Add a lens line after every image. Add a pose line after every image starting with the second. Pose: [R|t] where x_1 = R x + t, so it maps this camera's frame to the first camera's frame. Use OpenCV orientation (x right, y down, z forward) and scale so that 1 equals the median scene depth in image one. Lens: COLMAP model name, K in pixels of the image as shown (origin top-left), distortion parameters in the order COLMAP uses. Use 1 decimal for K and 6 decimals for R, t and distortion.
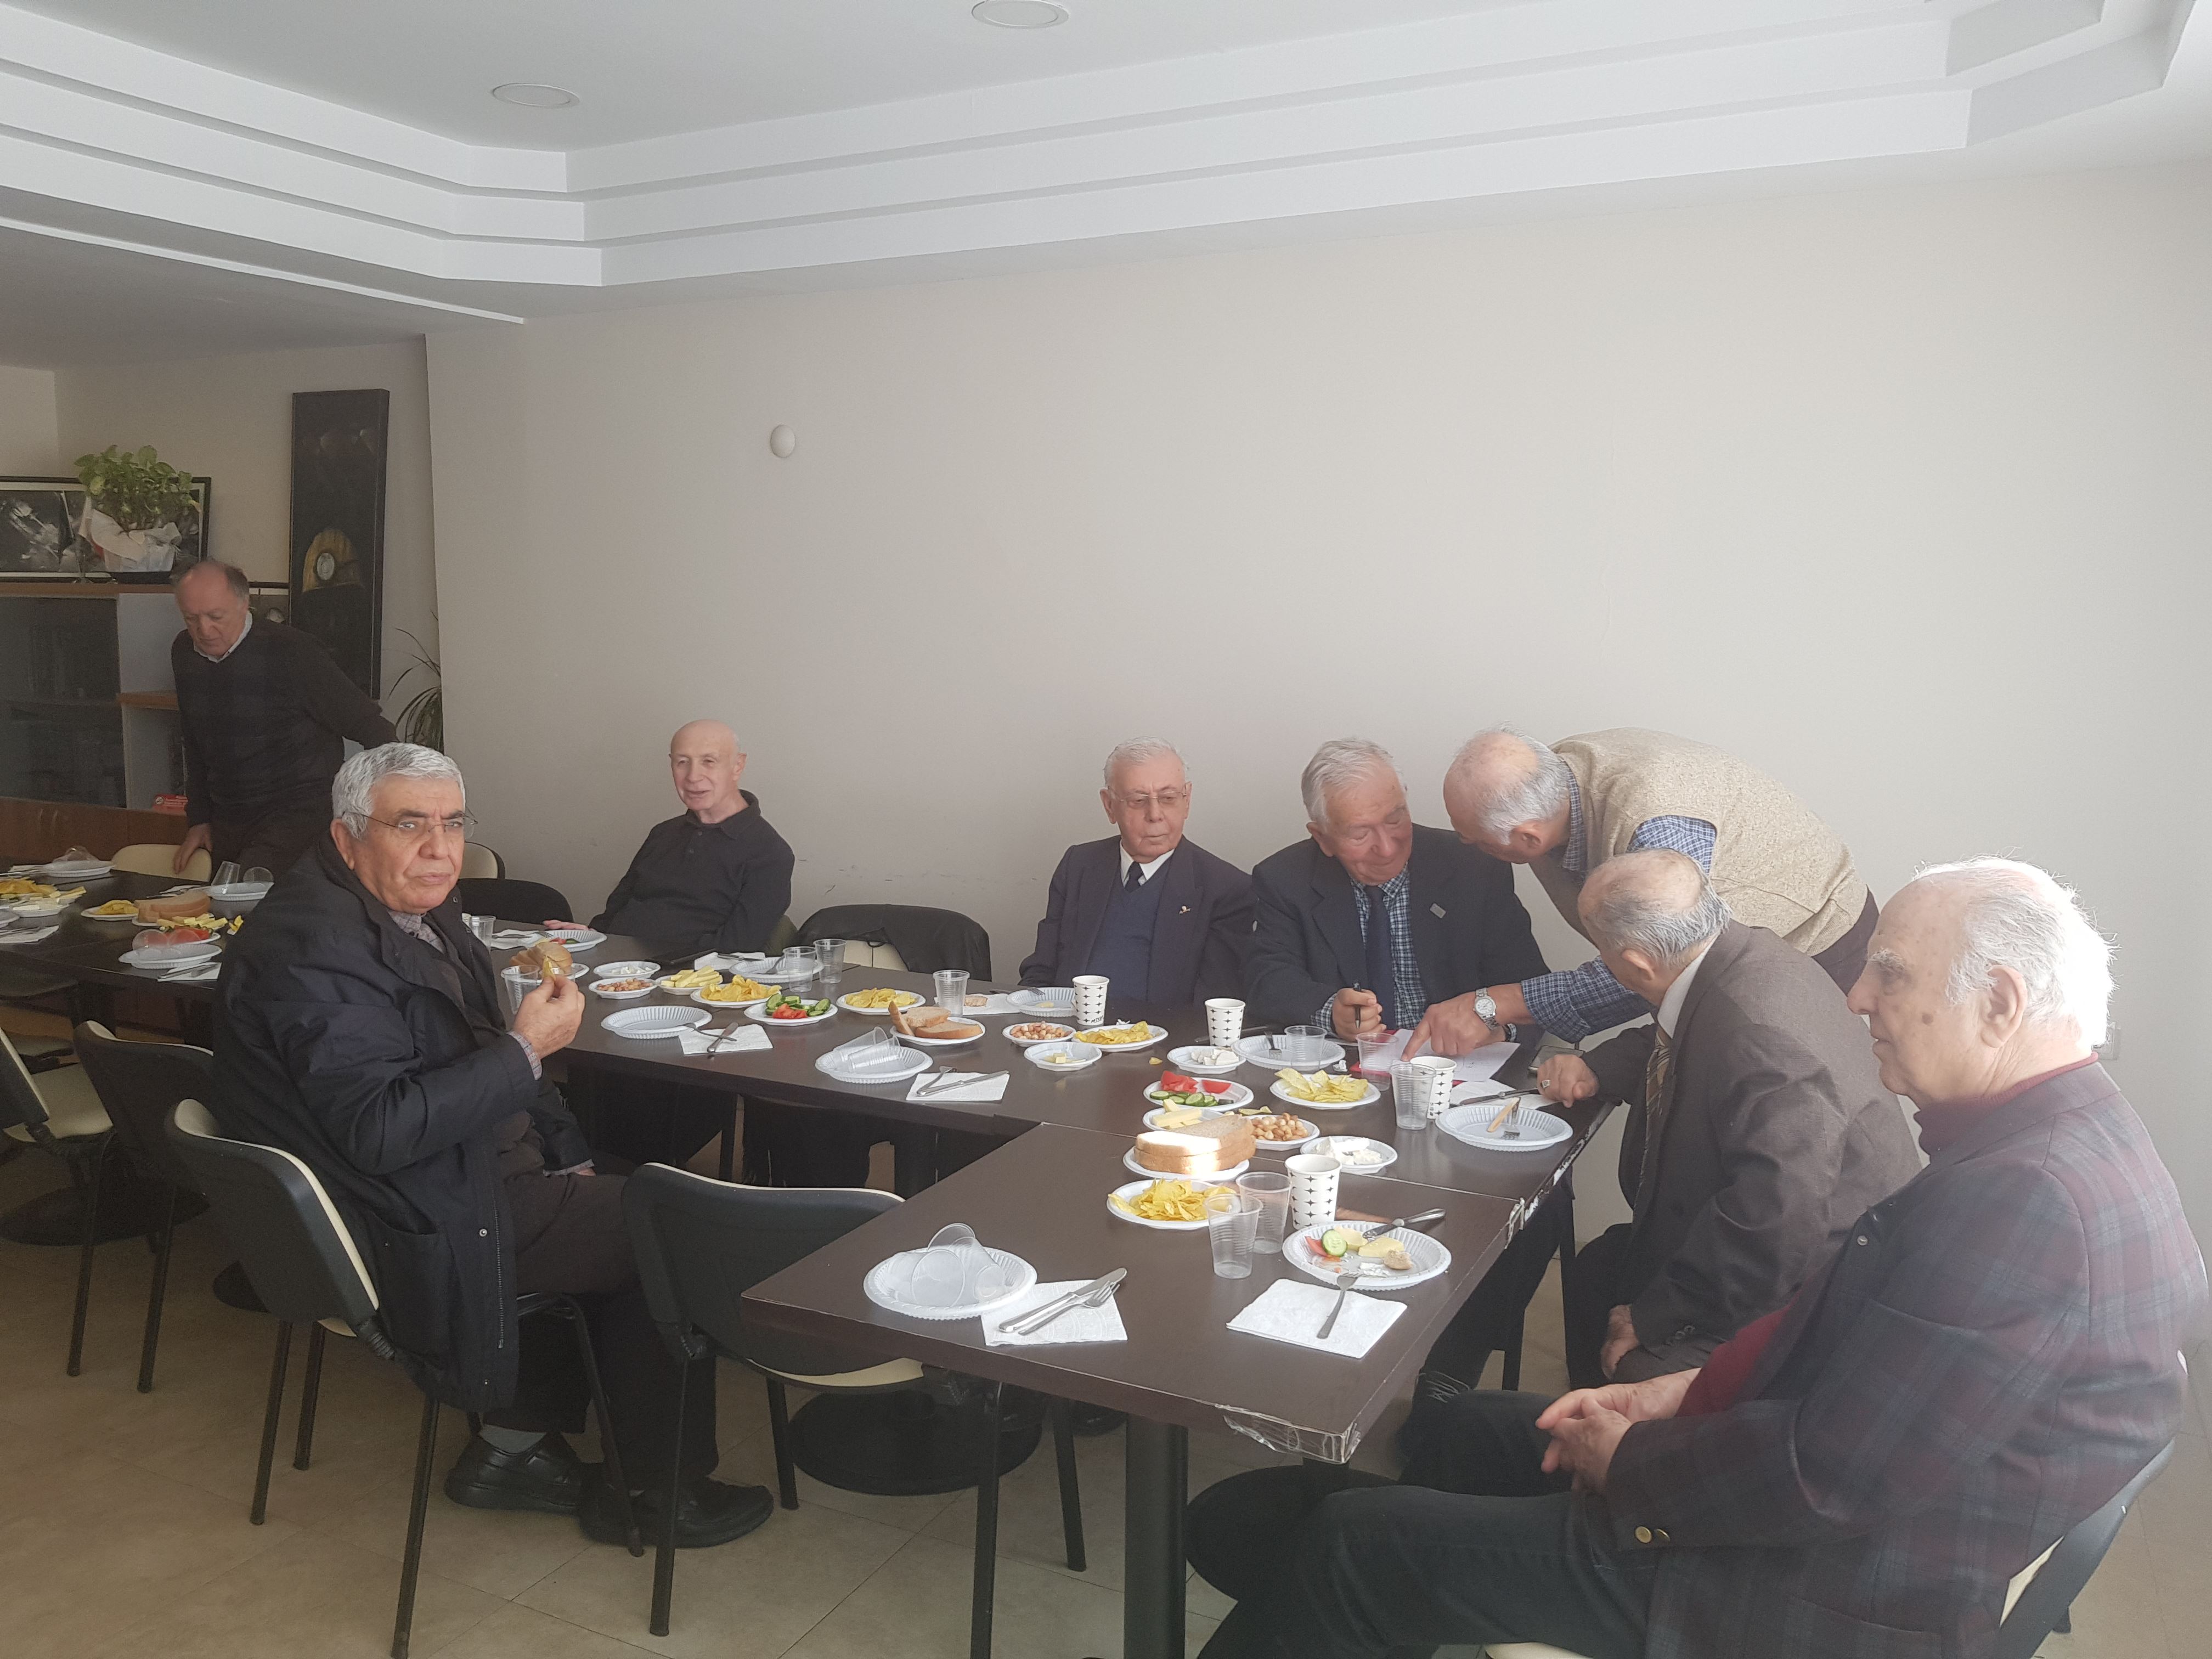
lens RADIAL K [[1643.5, 0, 1106.0], [0, 1643.5, 829.5], [0, 0, 1]] dist [0.015129, 0.003382]
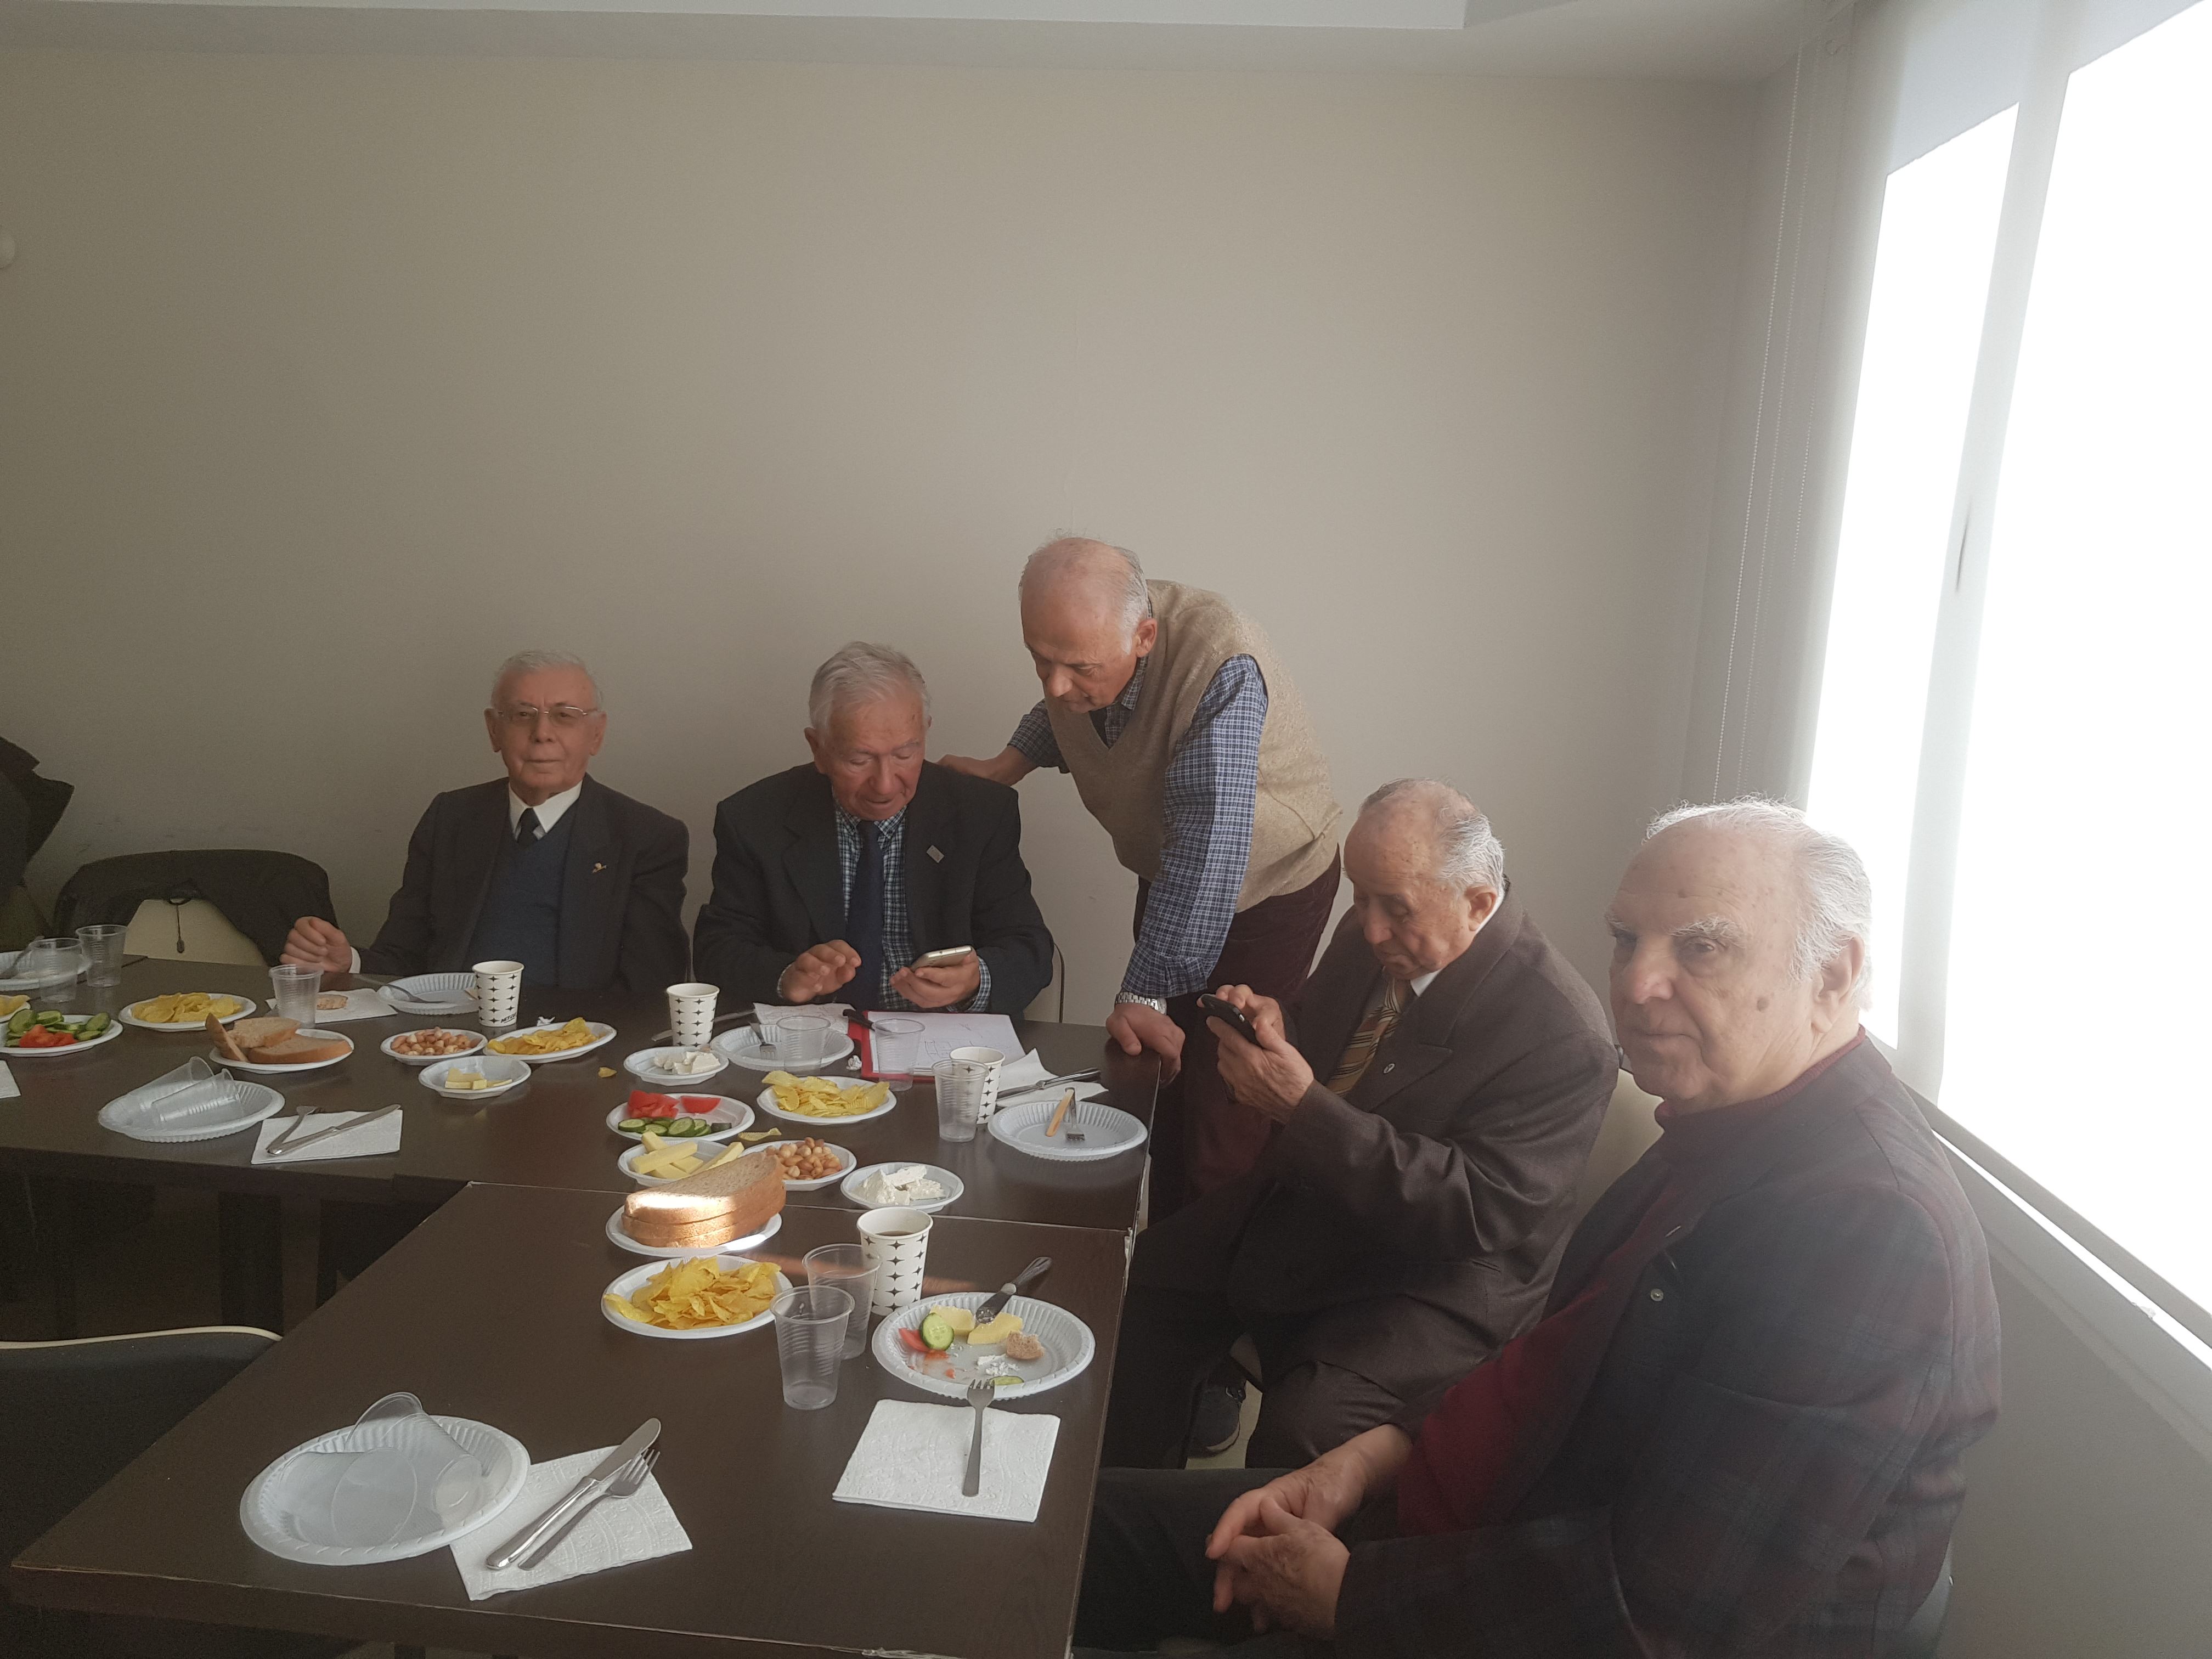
lens RADIAL K [[1798.3, 0, 1109.8], [0, 1798.3, 783.7], [0, 0, 1]] dist [0.100191, -0.184763]
pose [[0.936682, -0.010123, 0.350034, -0.046342], [0.005967, 0.999898, 0.012949, -0.001164], [-0.350130, -0.010040, 0.936647, 0.151506]]
